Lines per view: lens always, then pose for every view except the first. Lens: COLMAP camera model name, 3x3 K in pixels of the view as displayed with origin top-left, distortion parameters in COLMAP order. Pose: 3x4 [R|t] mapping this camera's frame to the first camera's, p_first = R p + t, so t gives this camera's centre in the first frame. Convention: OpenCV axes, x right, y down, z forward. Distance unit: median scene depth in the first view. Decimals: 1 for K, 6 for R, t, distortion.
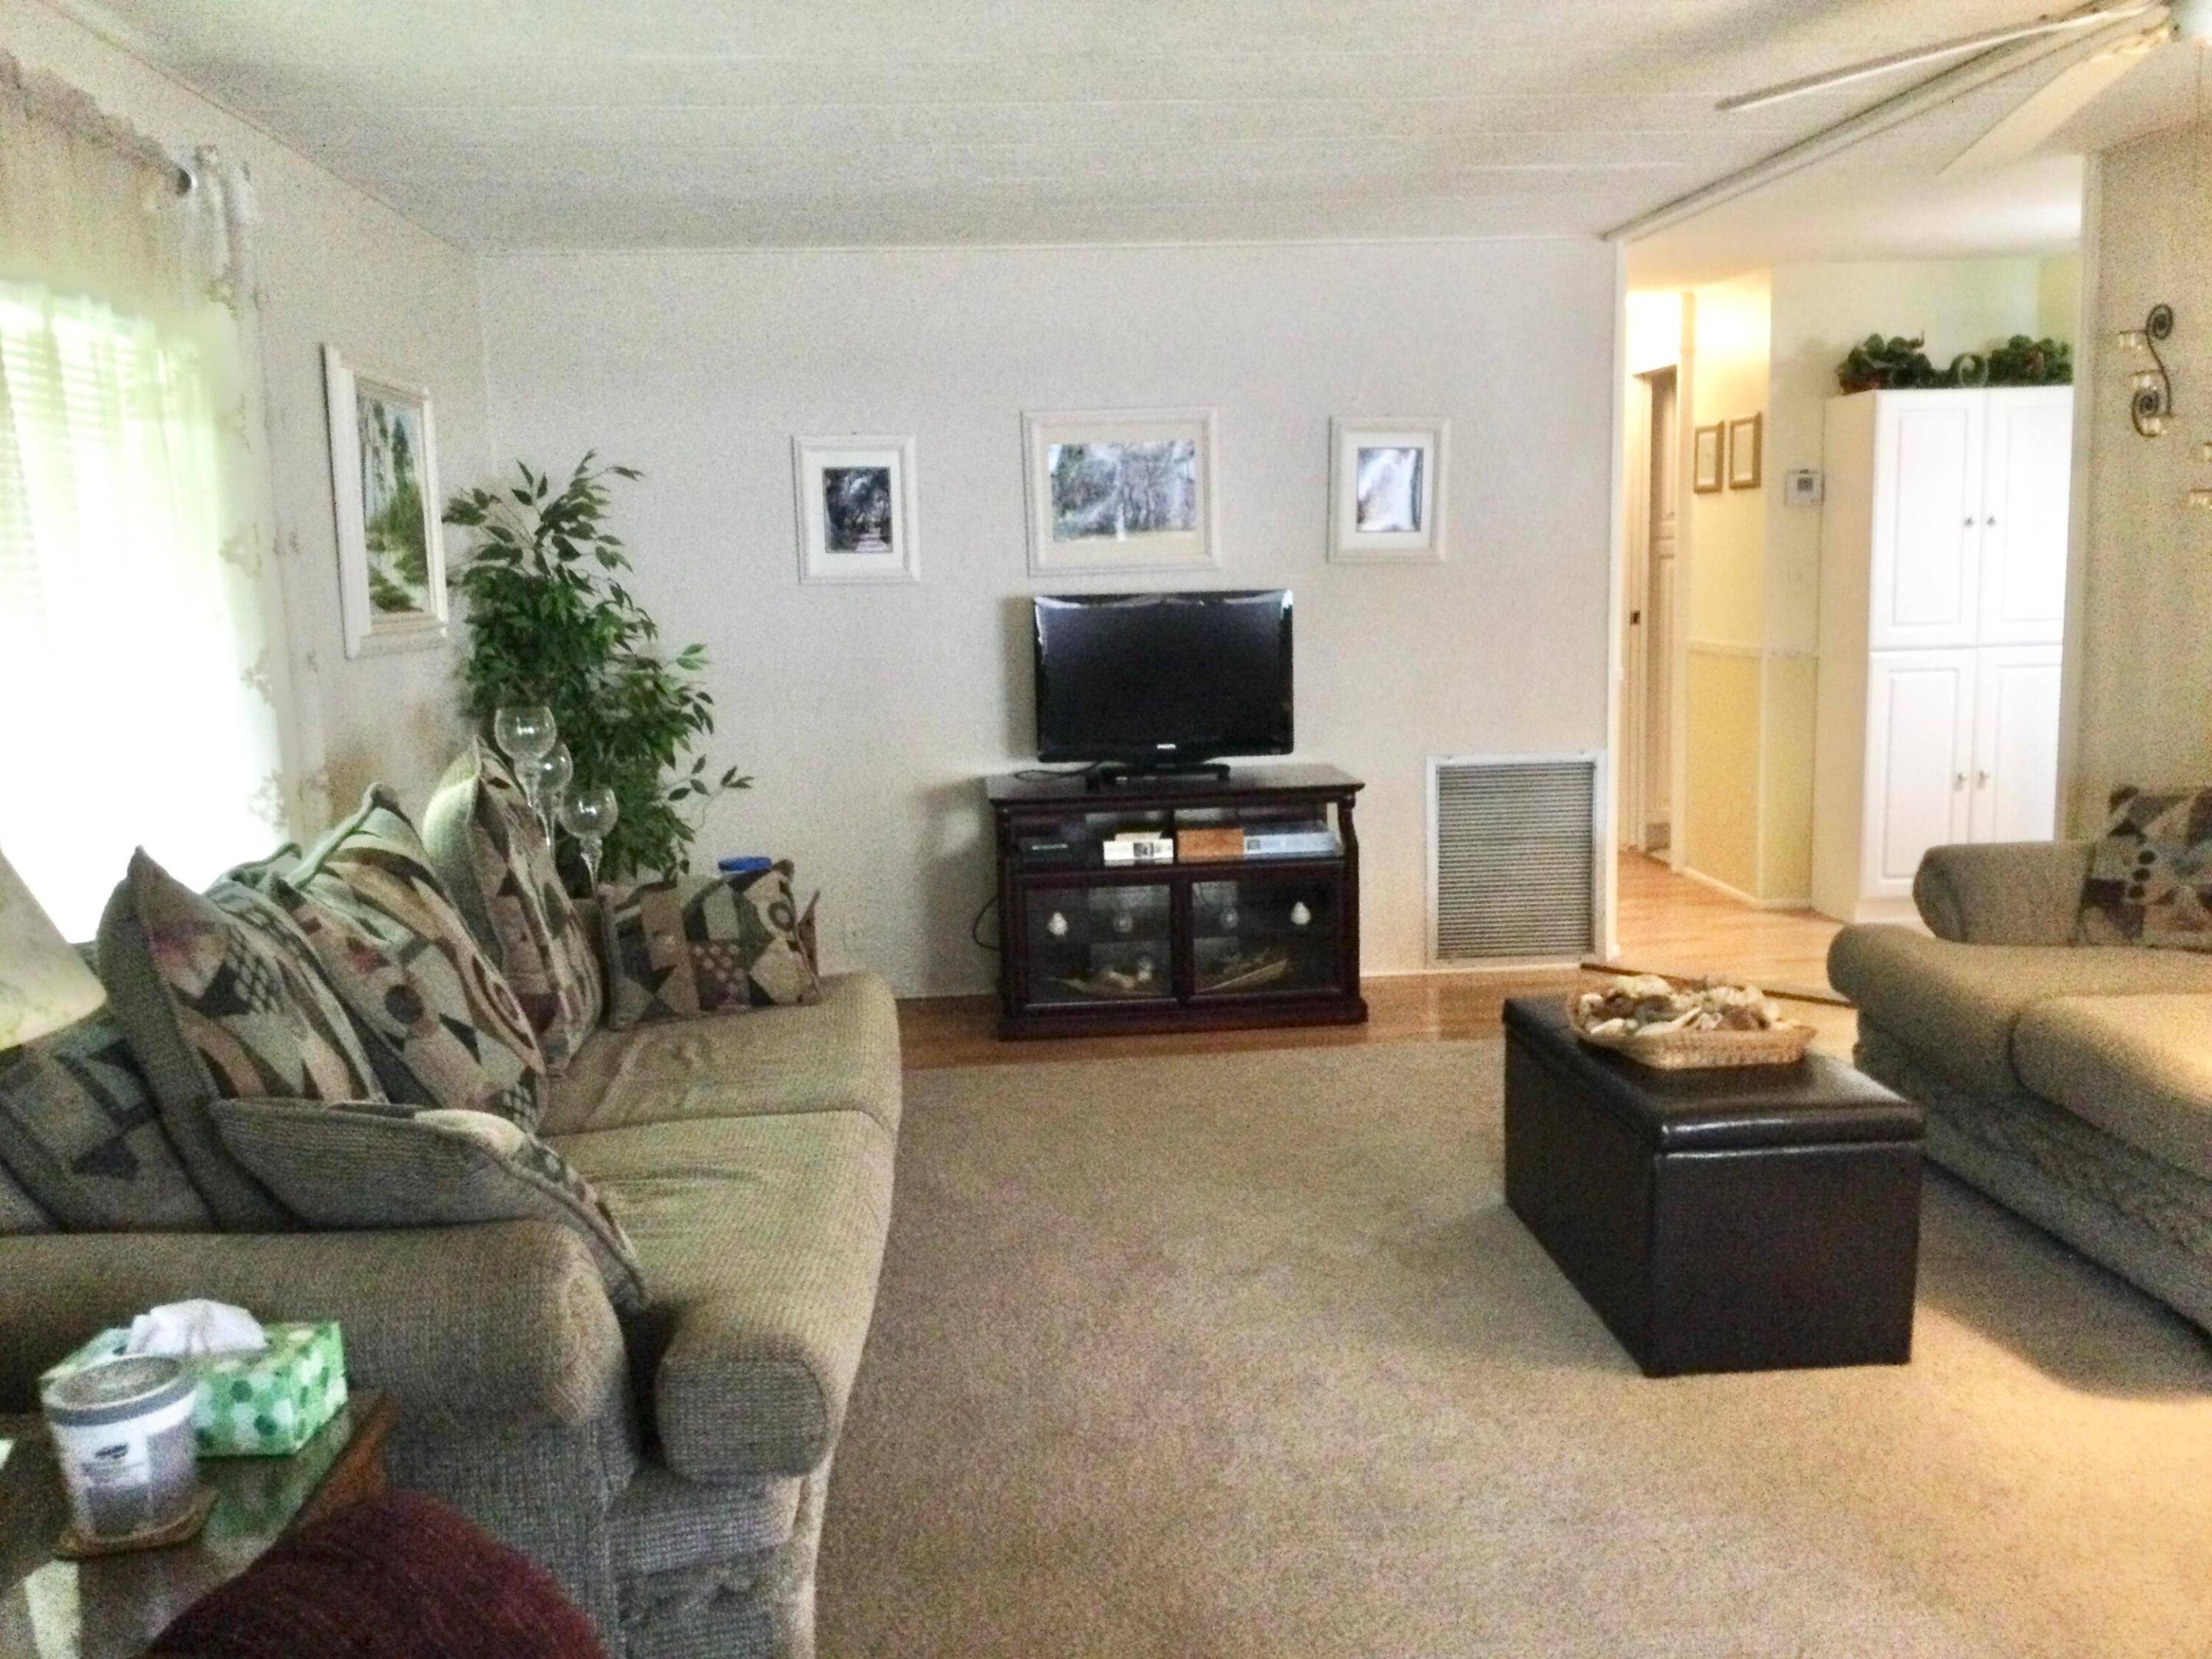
lens RADIAL K [[1994.9, 0, 1115.3], [0, 1994.9, 857.5], [0, 0, 1]] dist [0.128596, -0.241332]
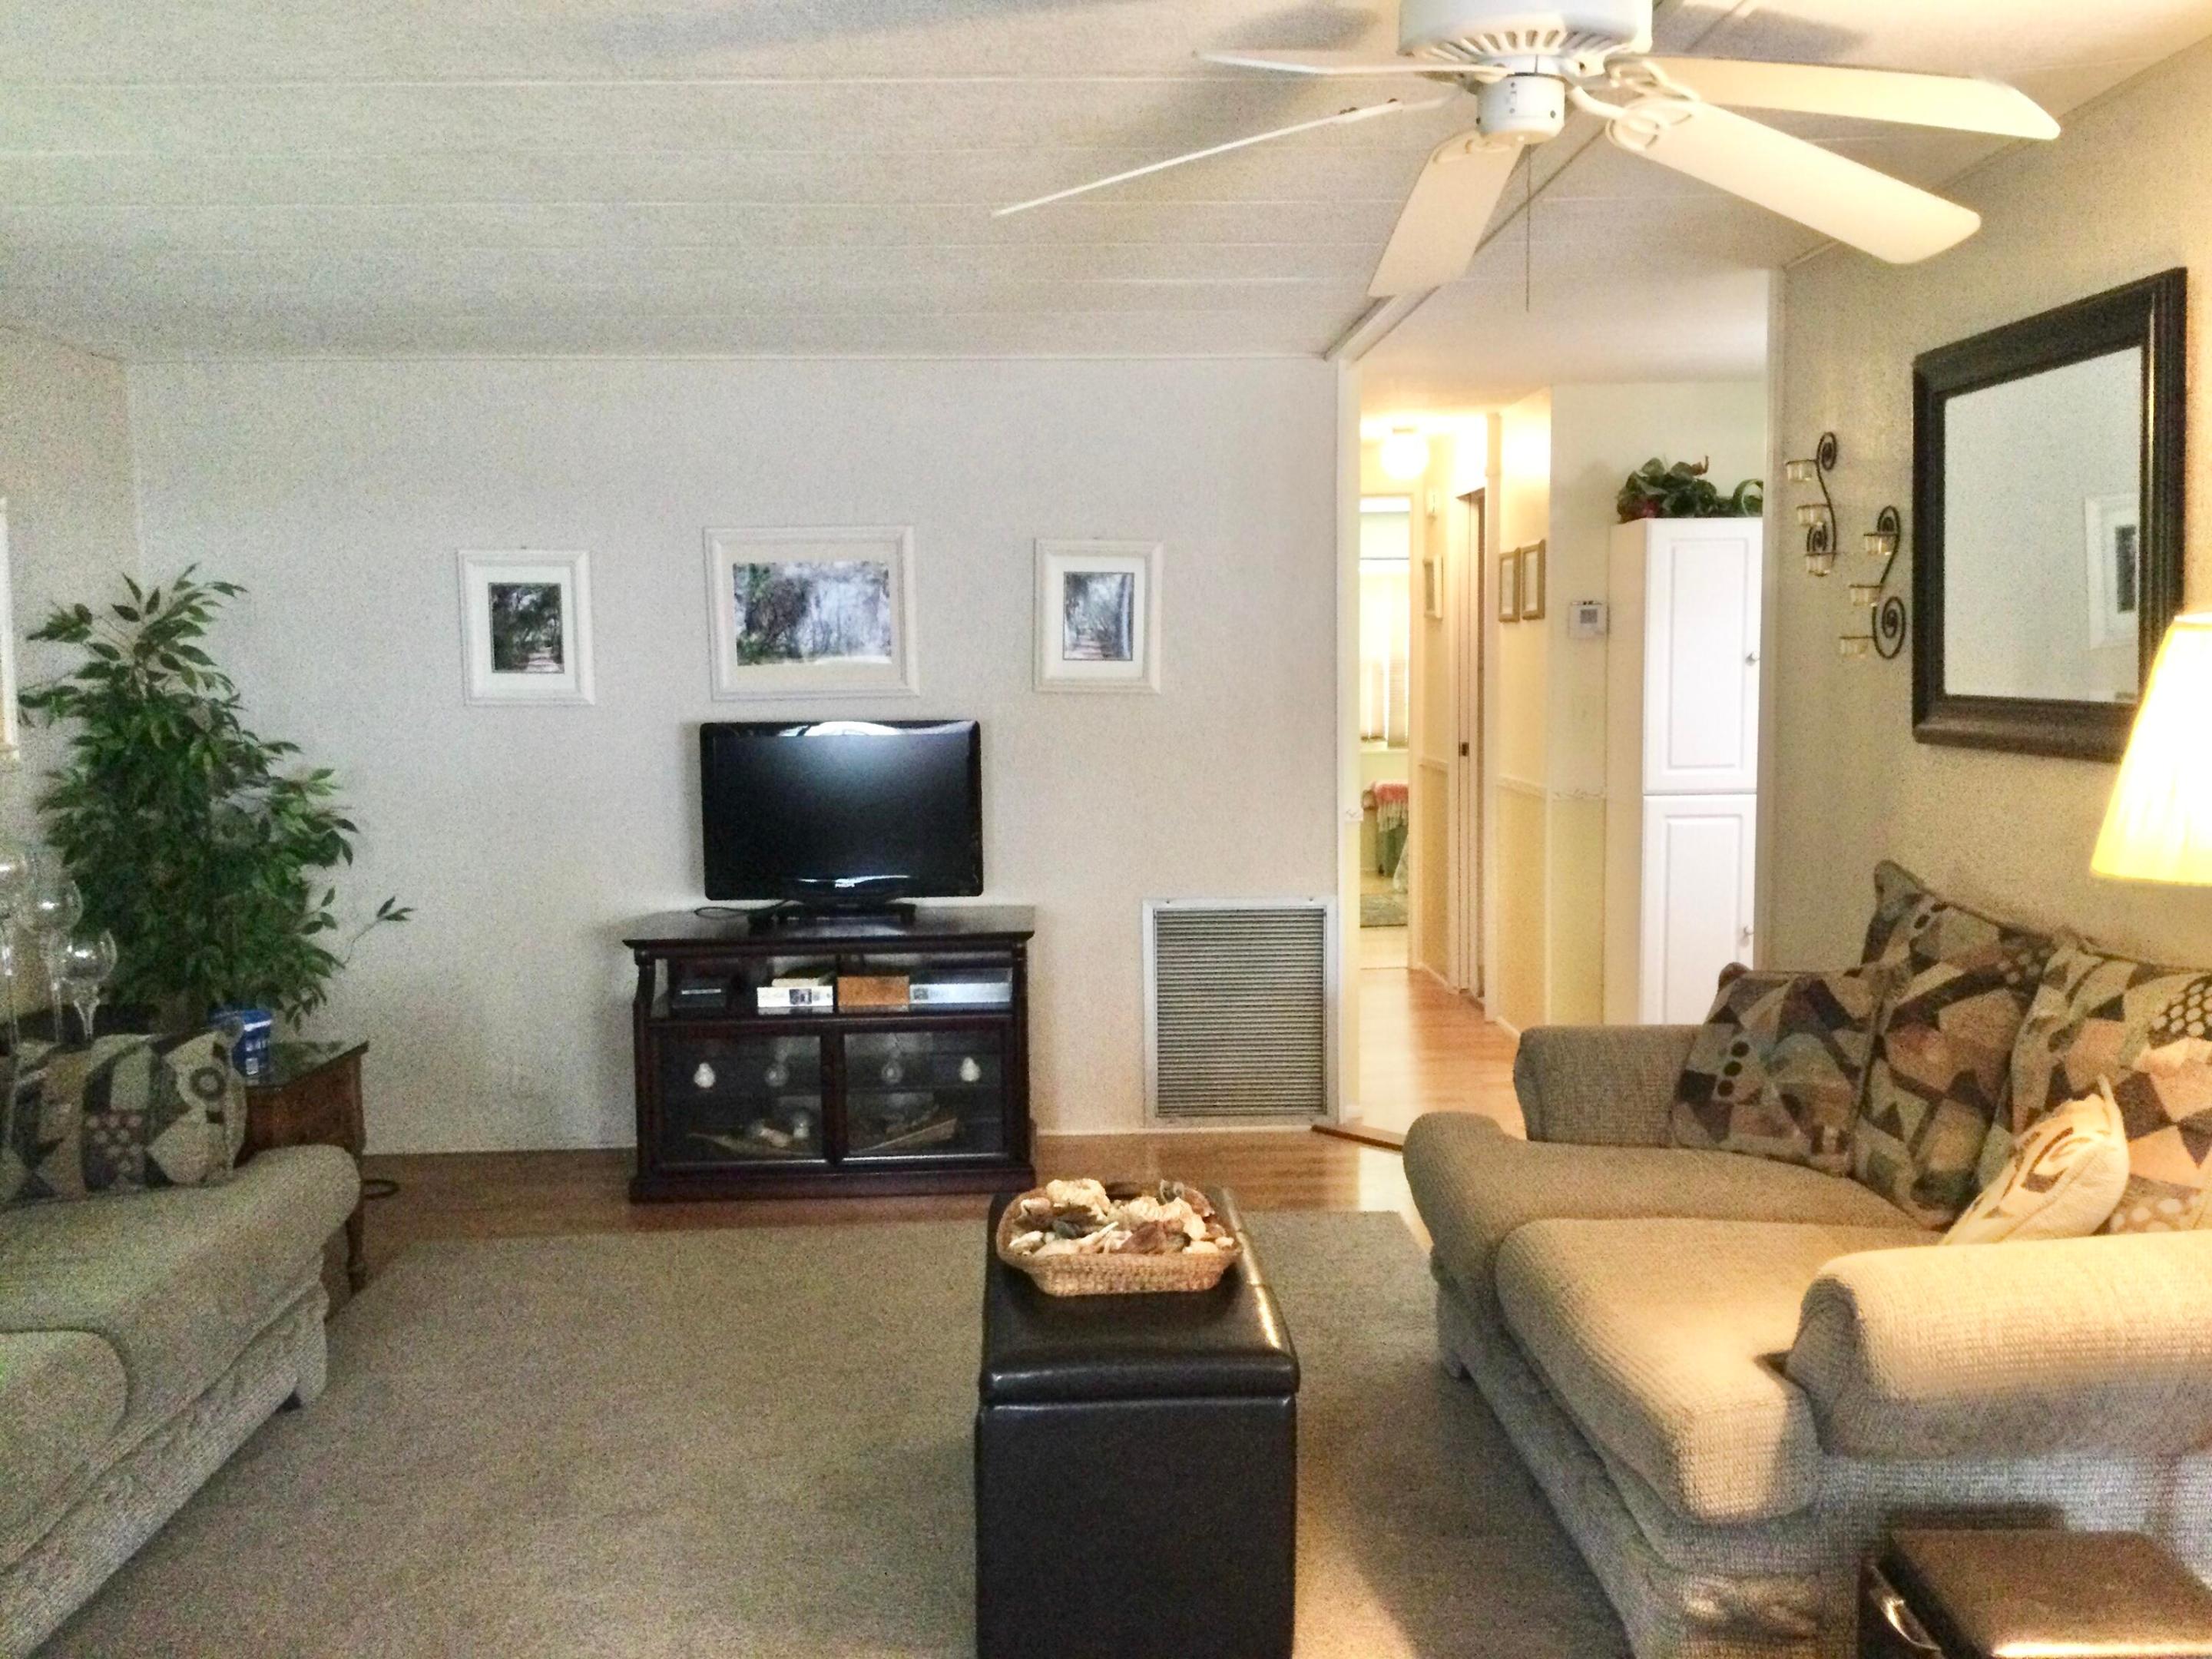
lens RADIAL K [[1999.9, 0, 1114.5], [0, 1999.9, 864.6], [0, 0, 1]] dist [0.123917, -0.226449]
pose [[0.998939, 0.018832, -0.042031, 0.197327], [-0.020807, 0.998675, -0.047074, -0.024501], [0.041089, 0.047898, 0.998007, 0.073033]]
